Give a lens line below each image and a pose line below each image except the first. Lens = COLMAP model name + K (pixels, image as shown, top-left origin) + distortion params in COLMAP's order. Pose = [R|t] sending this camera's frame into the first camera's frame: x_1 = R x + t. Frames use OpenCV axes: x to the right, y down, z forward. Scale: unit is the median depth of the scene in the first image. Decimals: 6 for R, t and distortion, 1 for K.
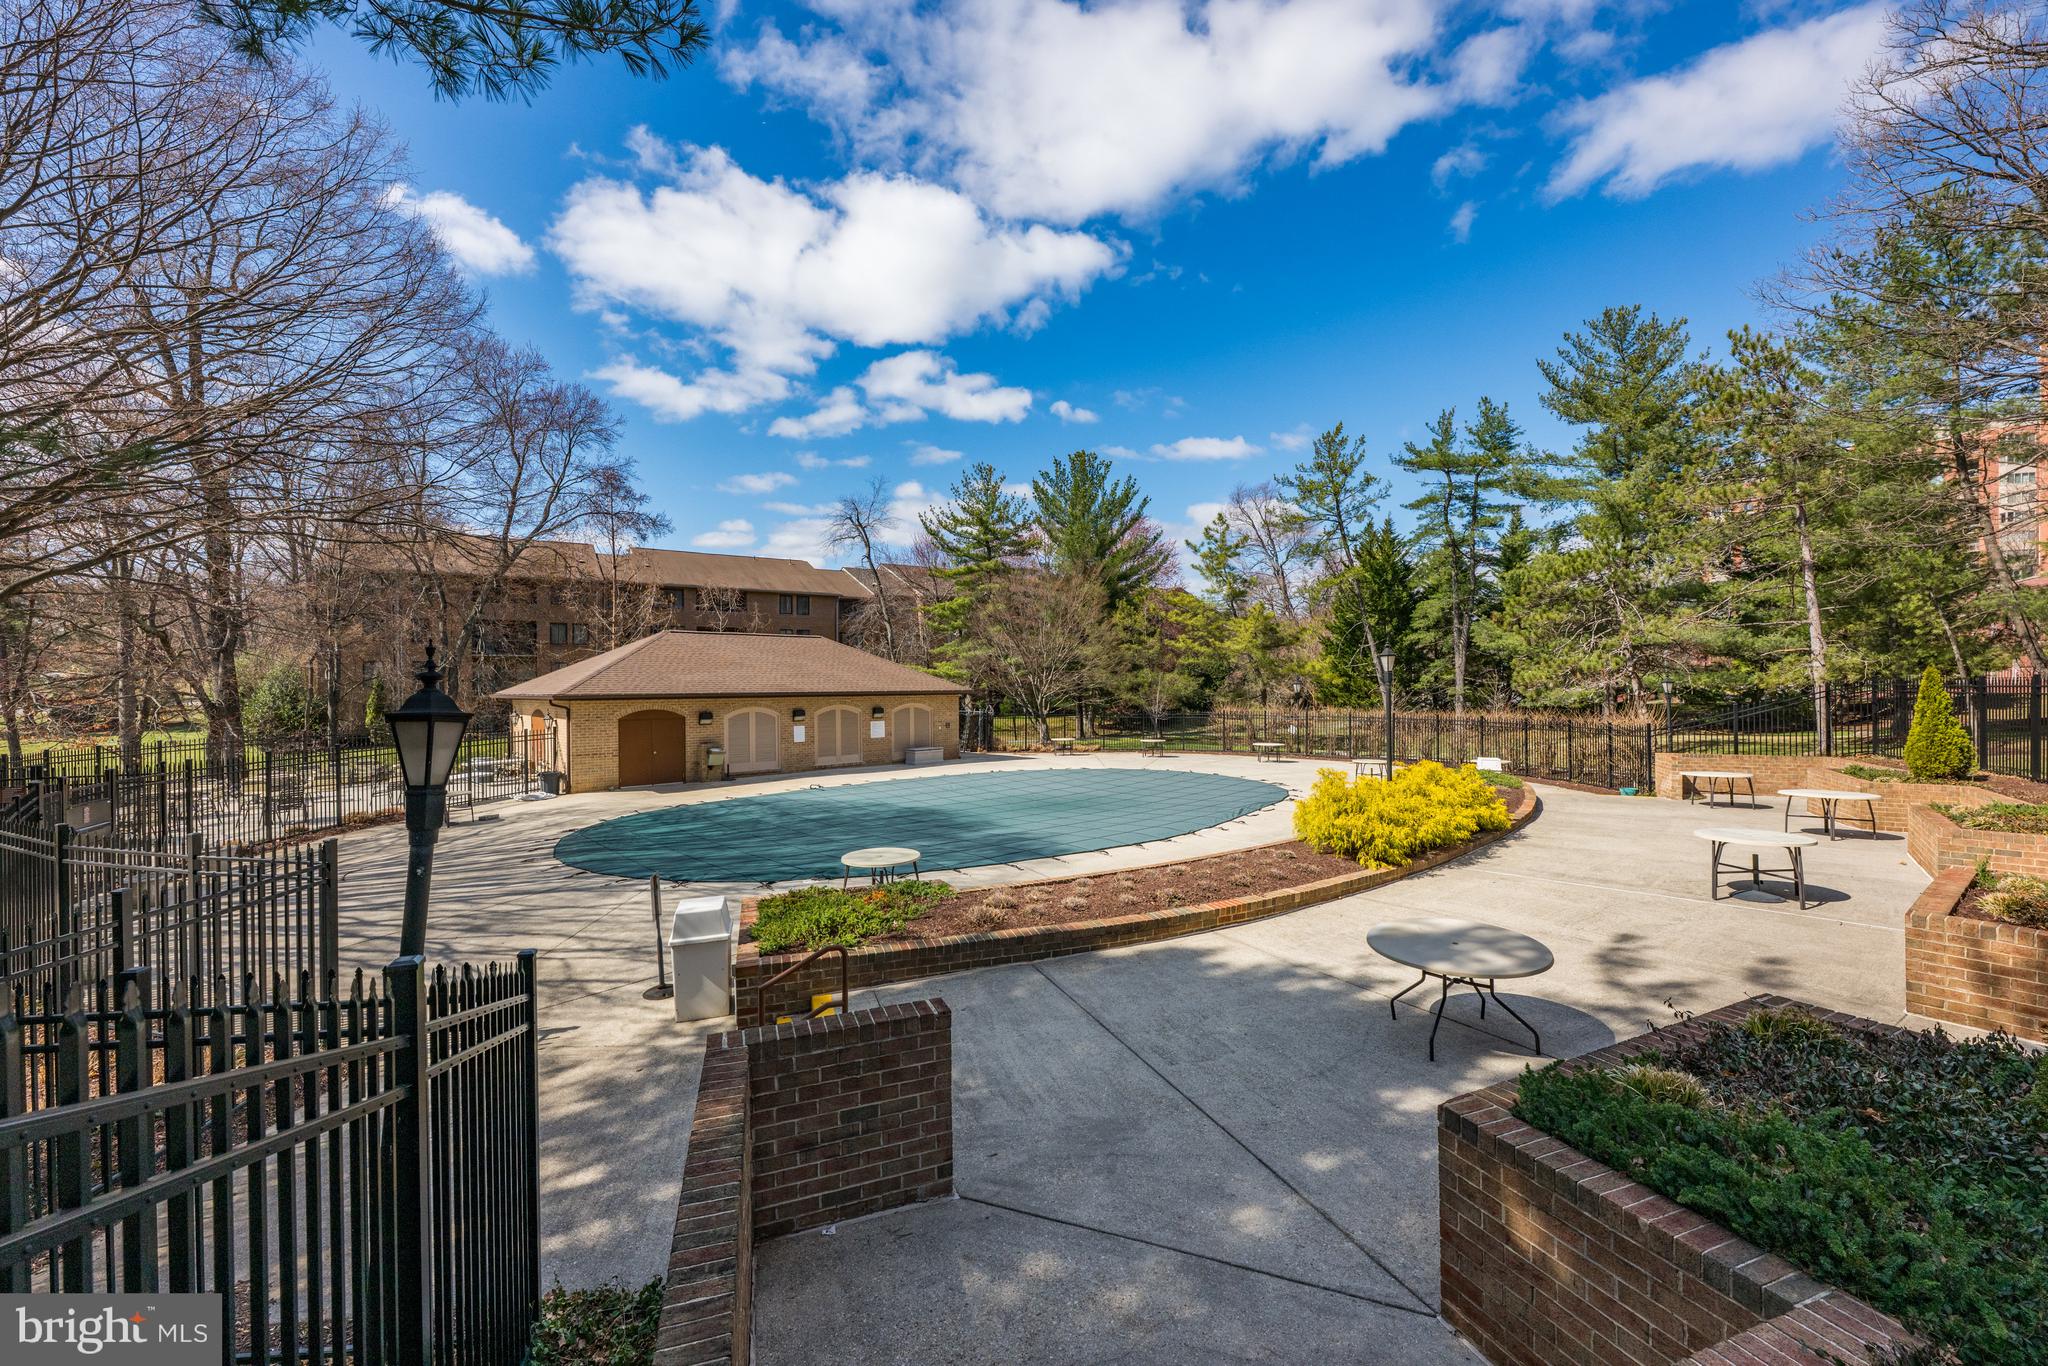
lens RADIAL K [[812.1, 0, 1024.3], [0, 812.1, 687.6], [0, 0, 1]] dist [-0.001032, -0.000069]
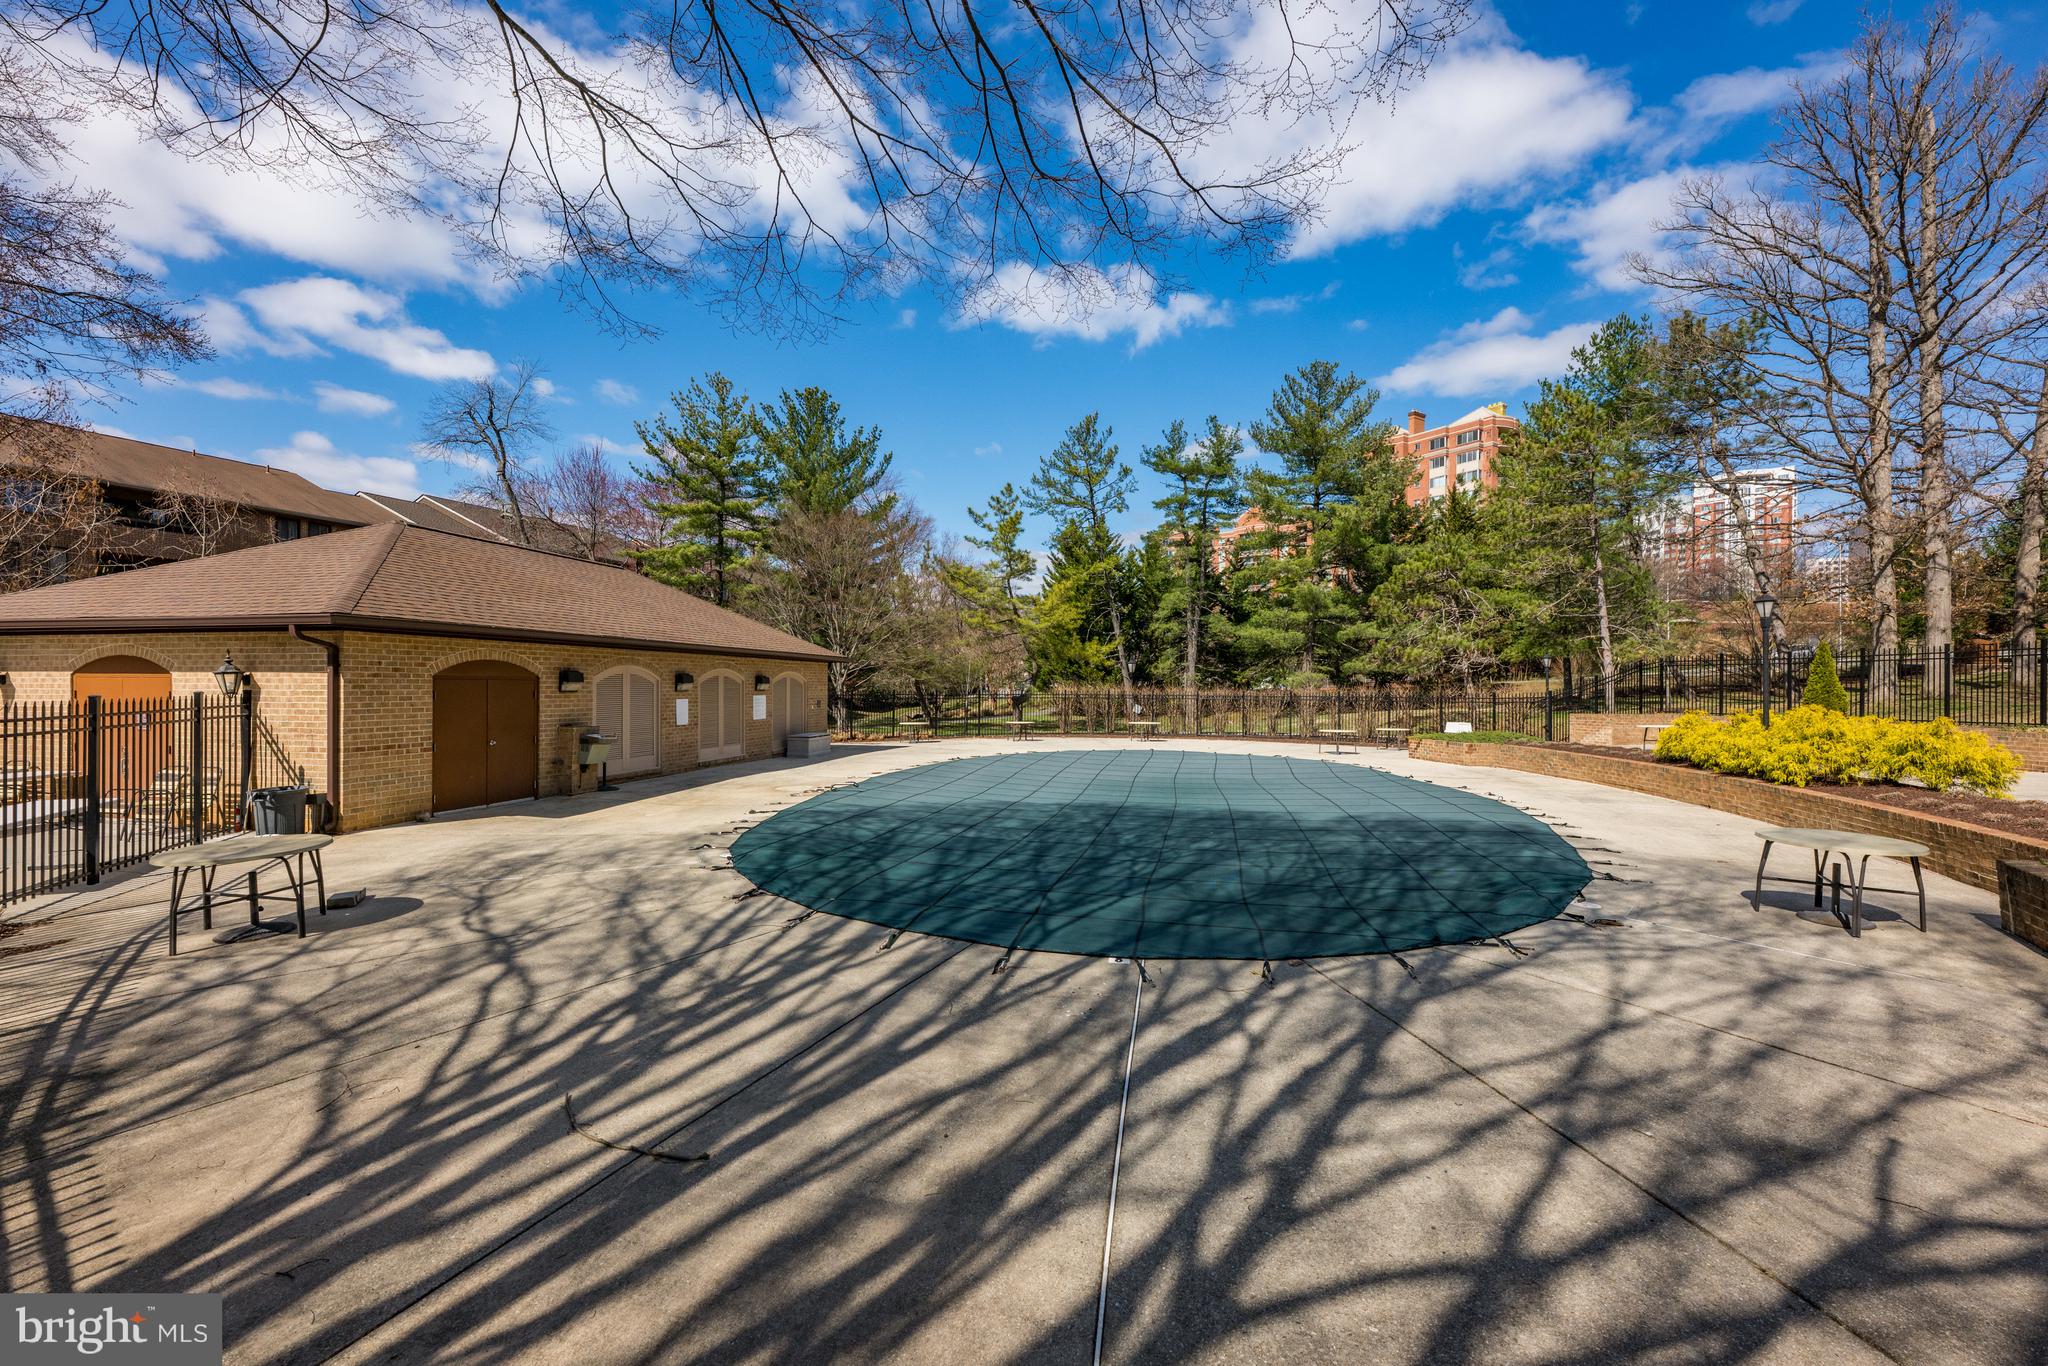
lens RADIAL K [[812.1, 0, 1024.3], [0, 812.1, 687.6], [0, 0, 1]] dist [-0.001032, -0.000069]
pose [[0.818812, 0.010651, 0.573963, -0.364725], [-0.009202, 0.999943, -0.005429, 0.033995], [-0.573988, -0.000837, 0.818864, 0.289671]]
